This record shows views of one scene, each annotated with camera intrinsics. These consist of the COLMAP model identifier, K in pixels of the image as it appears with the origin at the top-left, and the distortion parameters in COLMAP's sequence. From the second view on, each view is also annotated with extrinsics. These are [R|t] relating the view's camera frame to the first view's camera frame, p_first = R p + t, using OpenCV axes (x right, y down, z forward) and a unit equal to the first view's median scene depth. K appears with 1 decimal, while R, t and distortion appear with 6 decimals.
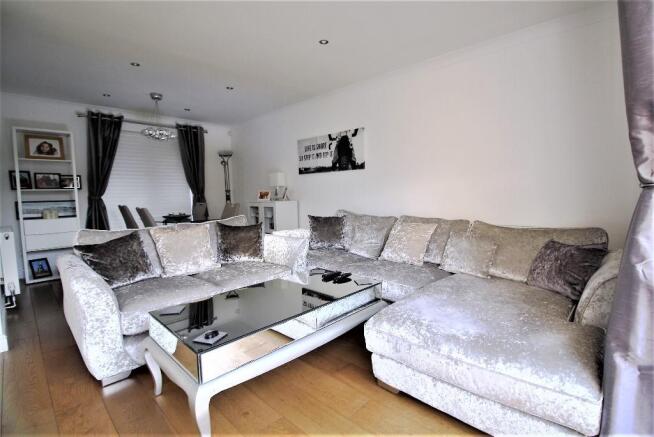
lens RADIAL K [[306.7, 0, 349.0], [0, 306.7, 218.9], [0, 0, 1]] dist [0.000521, -0.011700]
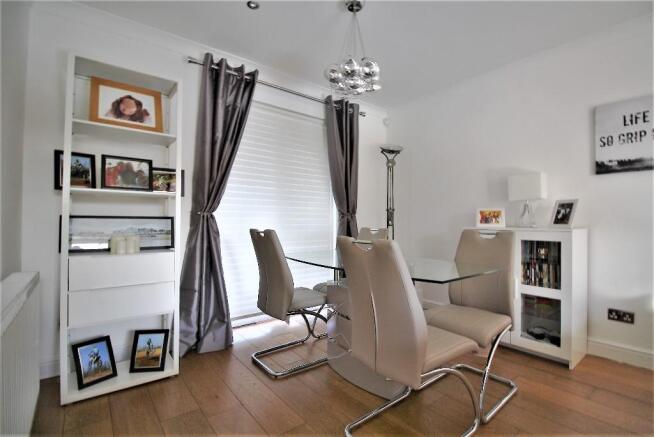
lens RADIAL K [[306.7, 0, 349.0], [0, 306.7, 218.9], [0, 0, 1]] dist [0.000521, -0.011700]
pose [[0.990676, 0.021654, -0.134508, -0.567738], [-0.033655, 0.995587, -0.087602, -0.024301], [0.132017, 0.091312, 0.987033, 0.564128]]
